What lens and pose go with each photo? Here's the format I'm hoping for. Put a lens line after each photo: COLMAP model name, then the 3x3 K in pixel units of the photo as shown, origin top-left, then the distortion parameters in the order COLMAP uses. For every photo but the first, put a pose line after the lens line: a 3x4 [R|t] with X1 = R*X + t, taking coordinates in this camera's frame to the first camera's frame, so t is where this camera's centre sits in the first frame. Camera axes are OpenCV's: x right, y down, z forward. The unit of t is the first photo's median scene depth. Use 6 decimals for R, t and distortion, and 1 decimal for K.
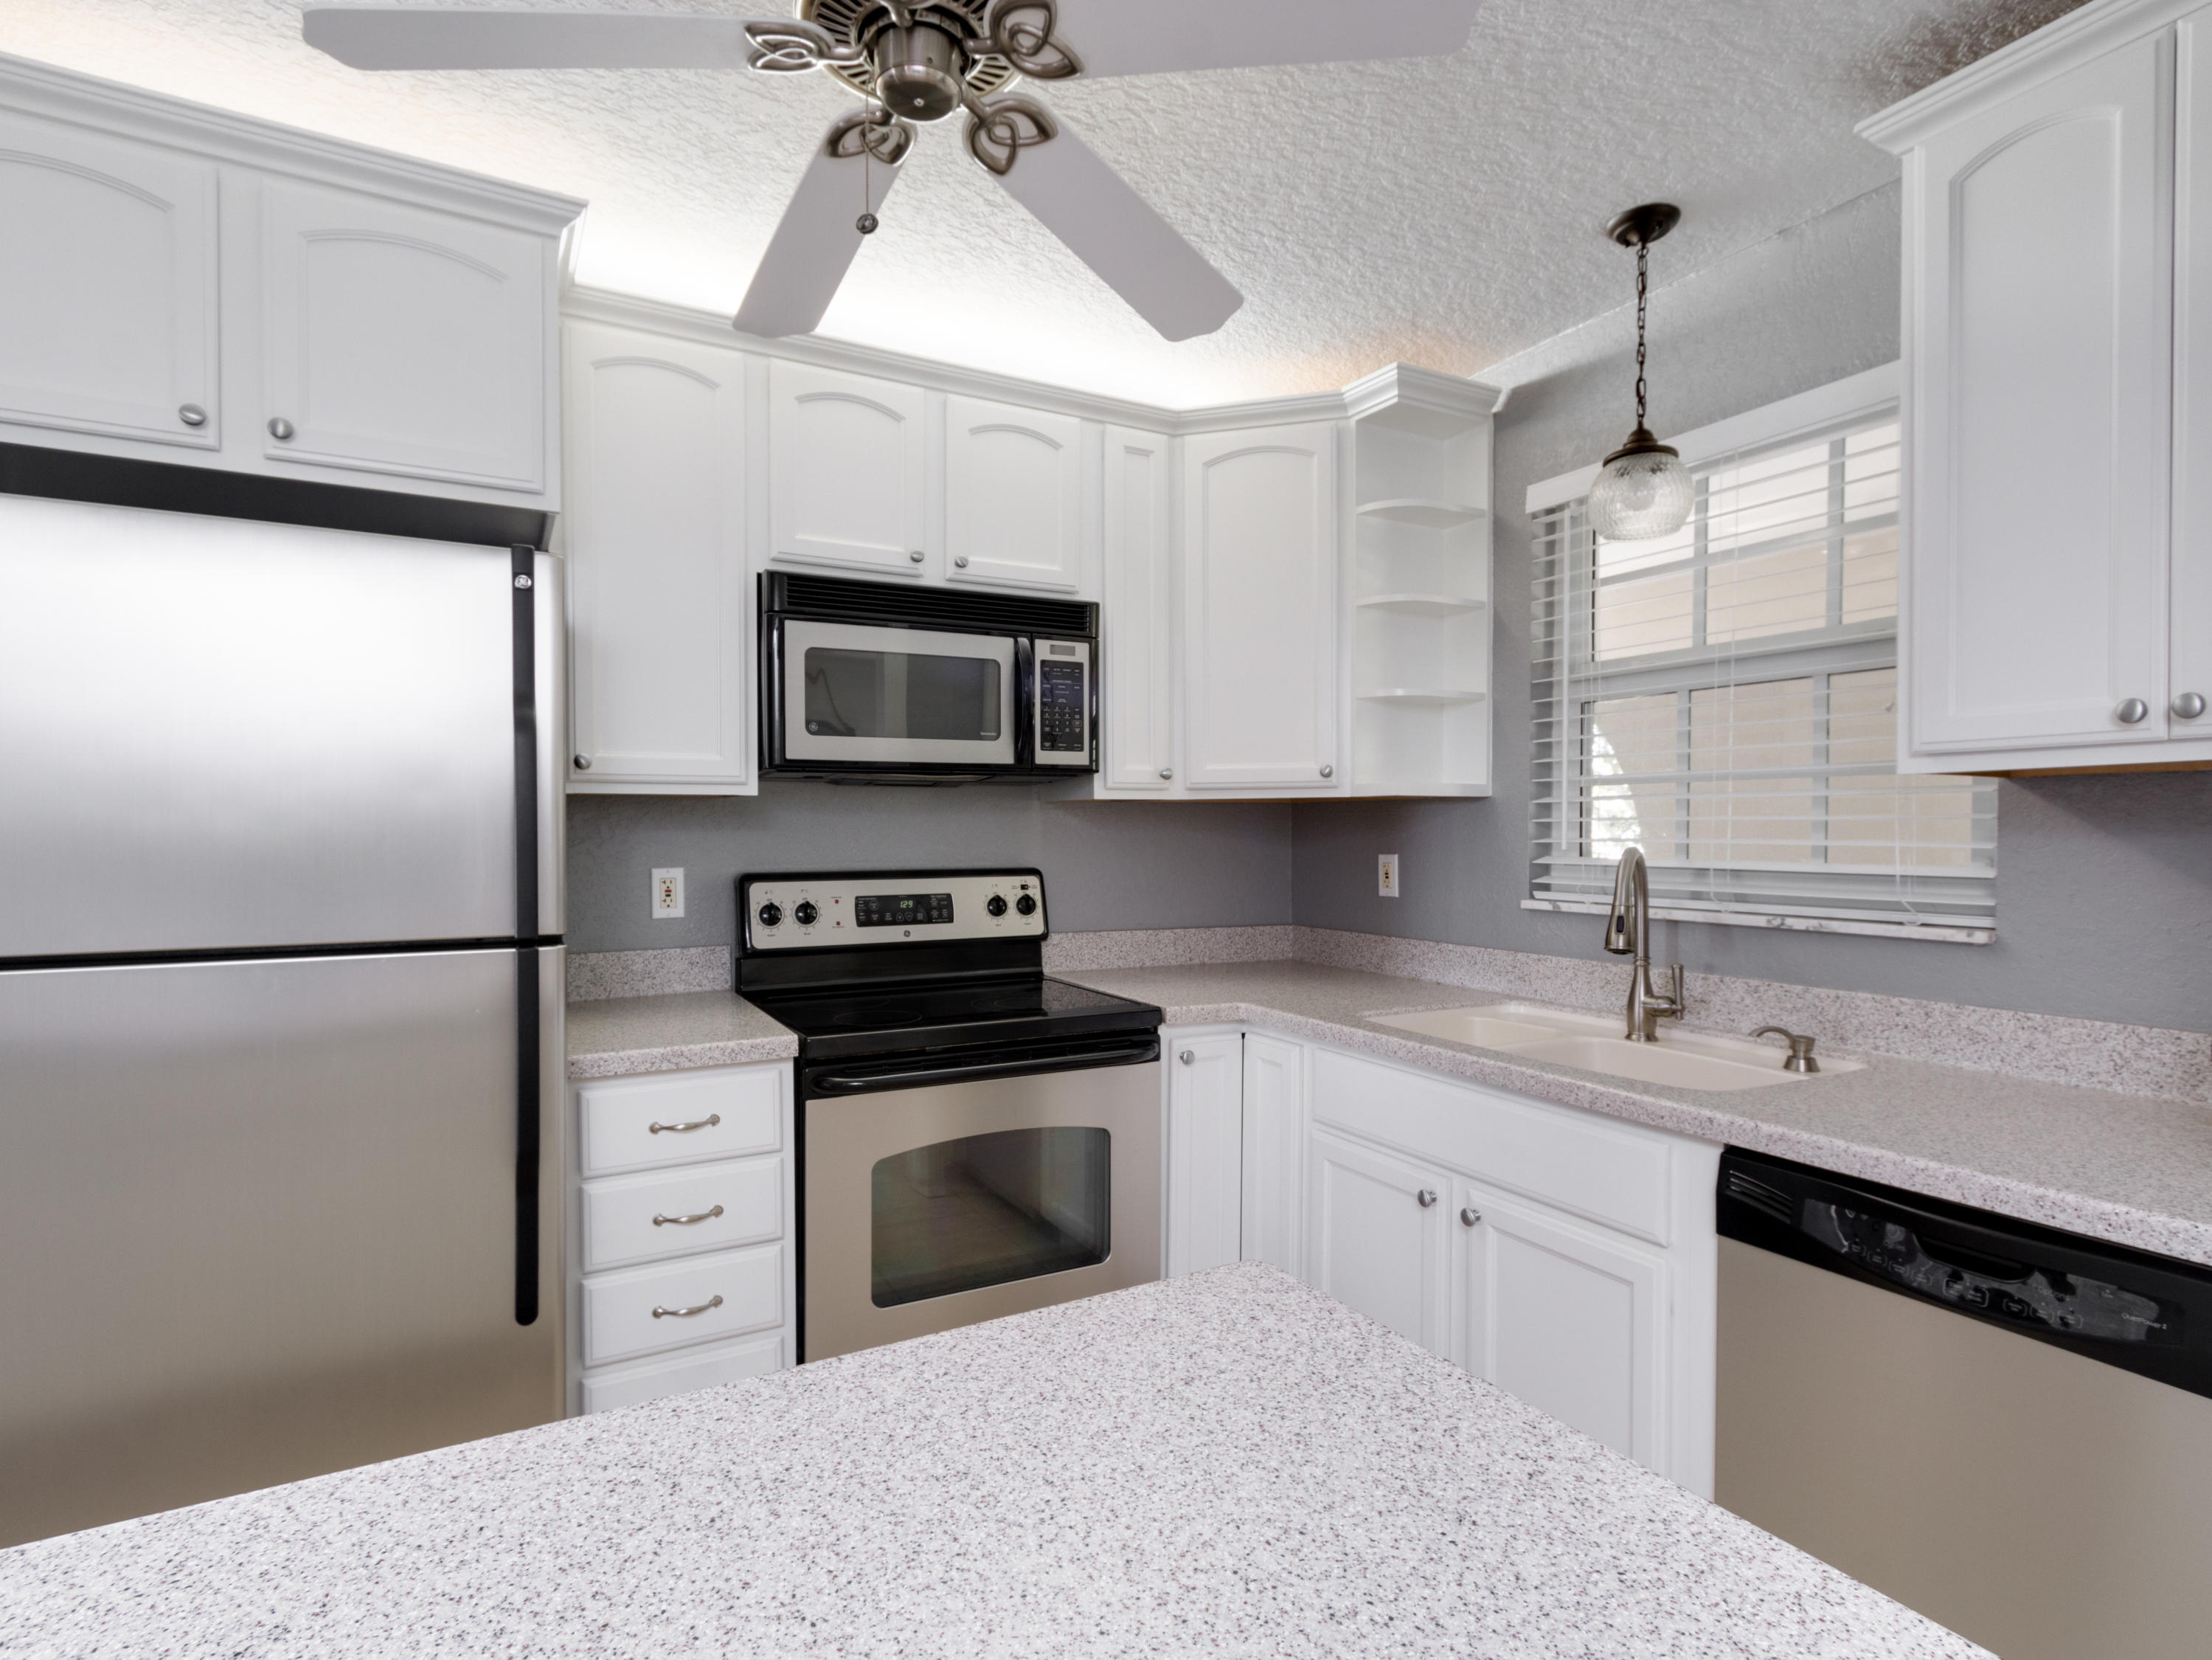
lens RADIAL K [[1131.9, 0, 1107.5], [0, 1131.9, 839.7], [0, 0, 1]] dist [0.010199, -0.000419]
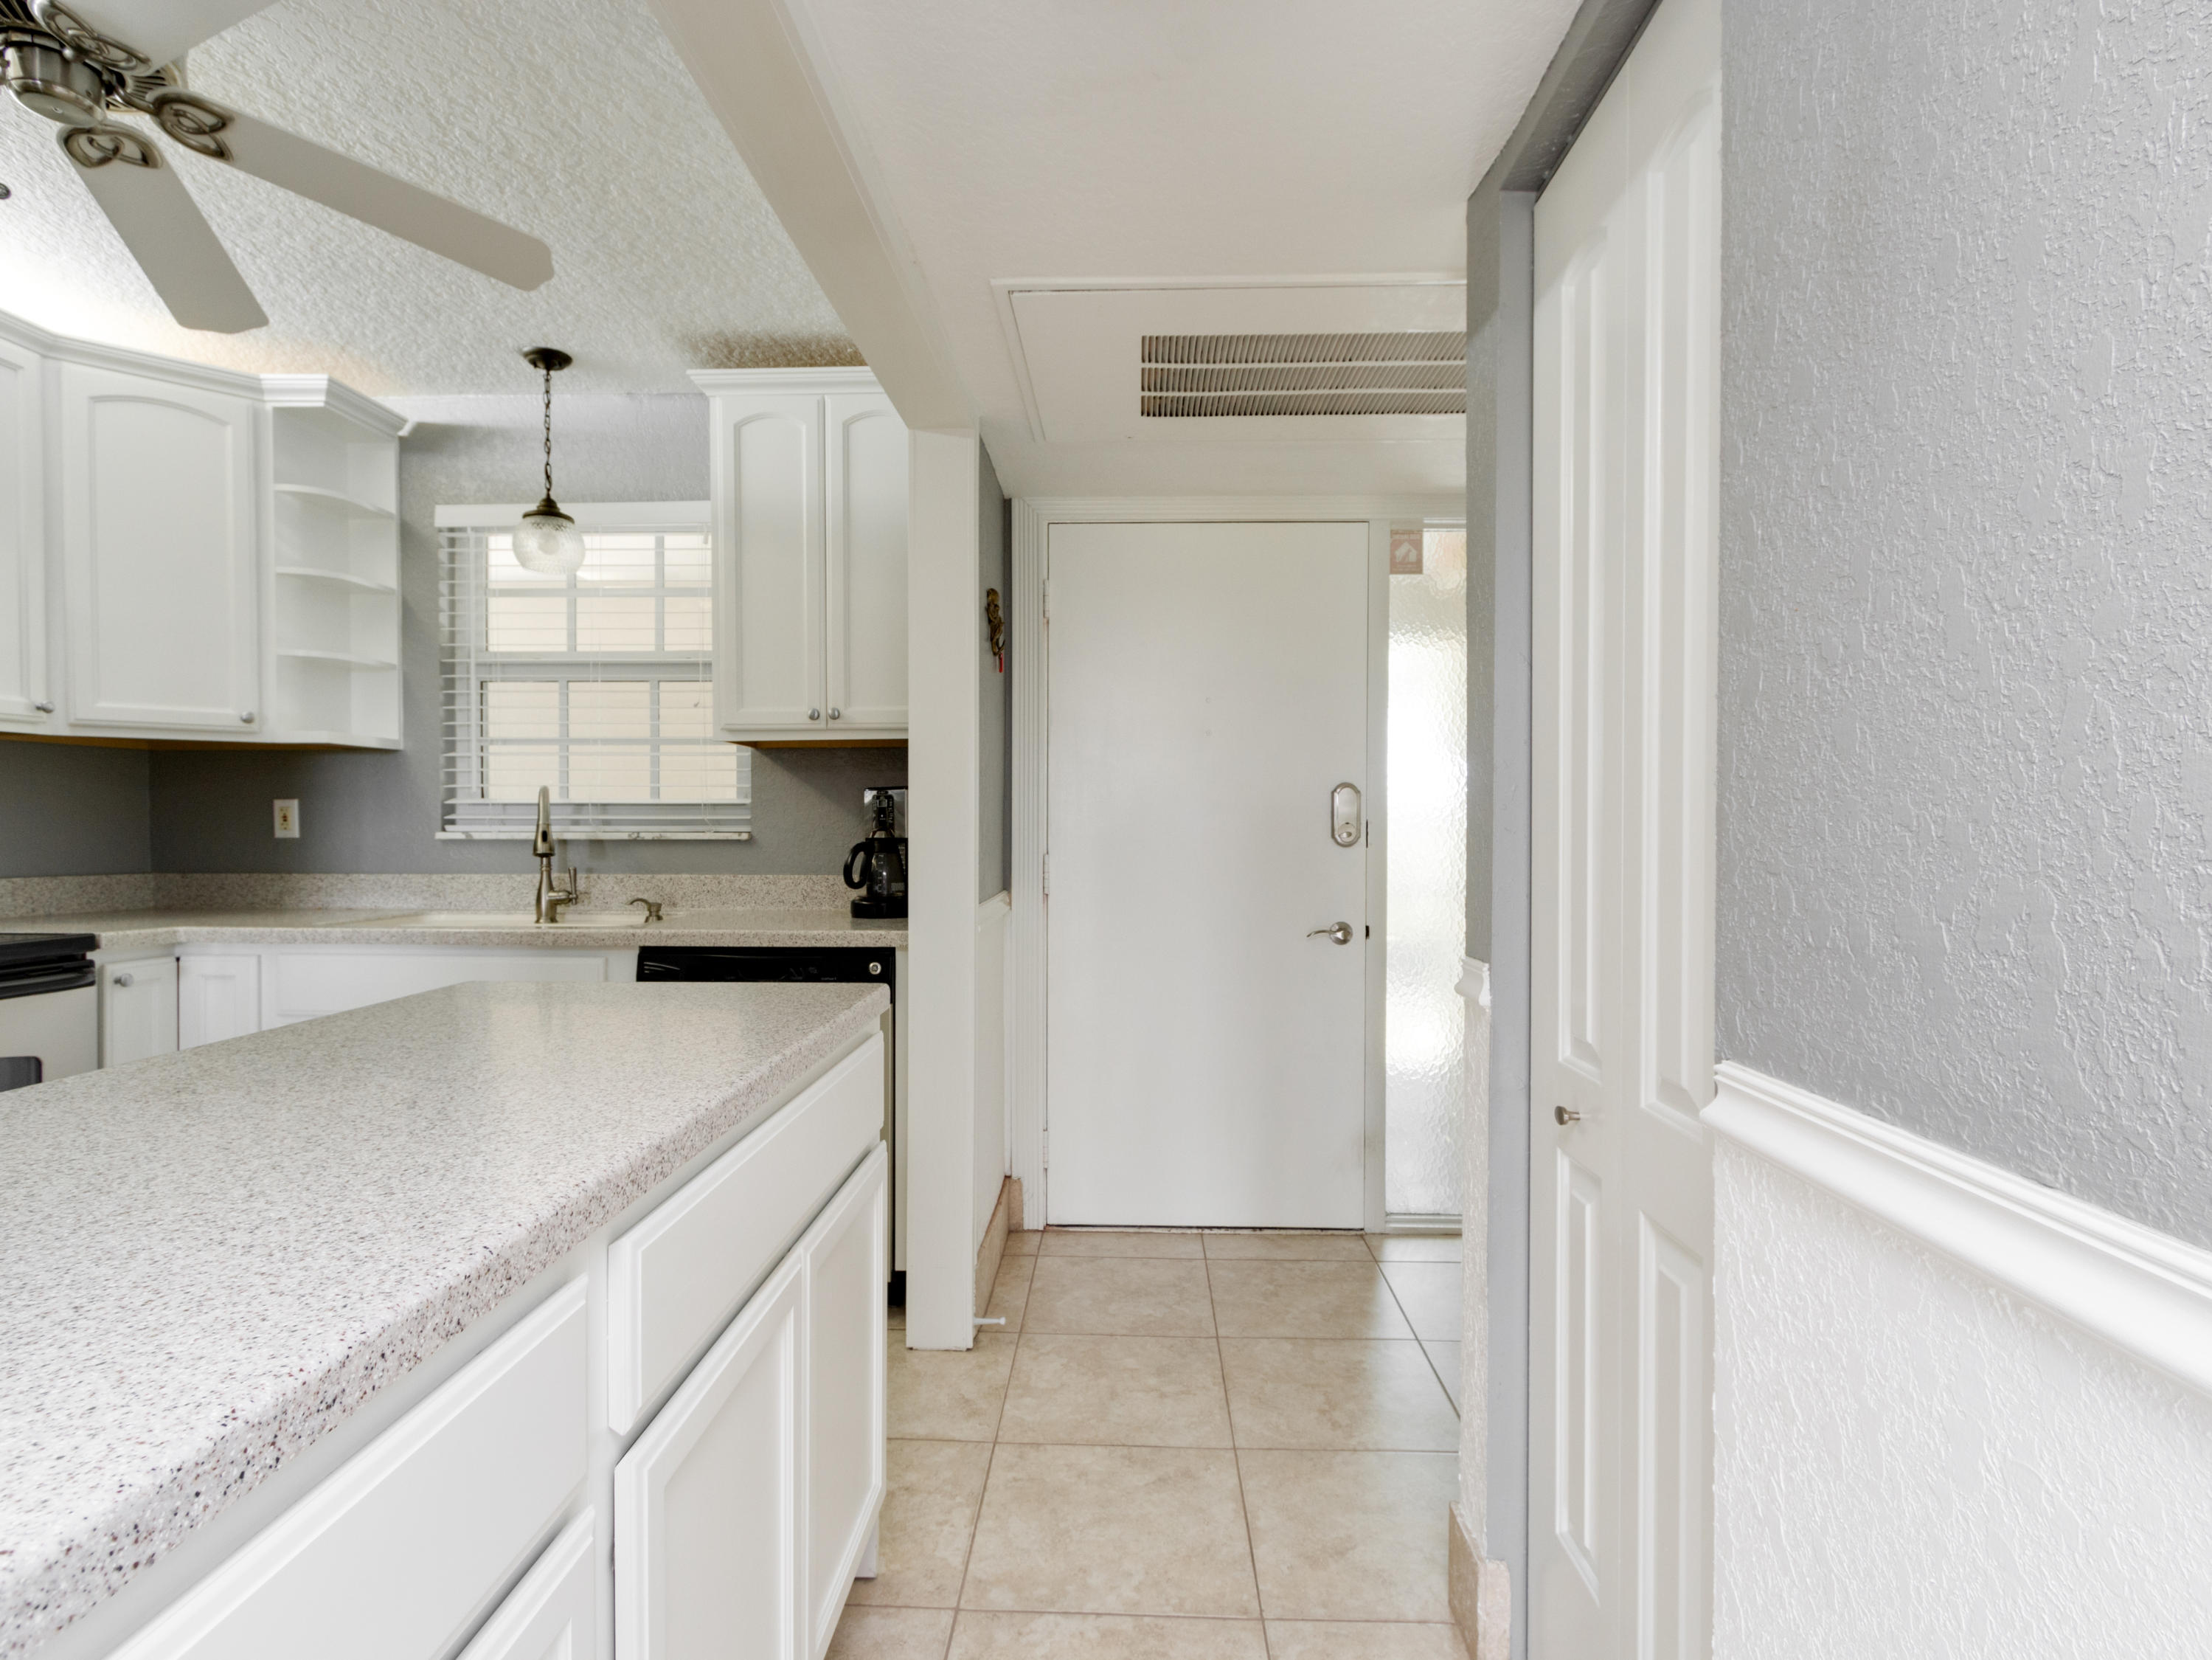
lens RADIAL K [[1131.9, 0, 1107.5], [0, 1131.9, 839.7], [0, 0, 1]] dist [0.010199, -0.000419]
pose [[0.507776, -0.008804, 0.861444, -0.355996], [0.008616, 0.999950, 0.005142, 0.062992], [-0.861446, 0.004811, 0.507827, -0.297363]]
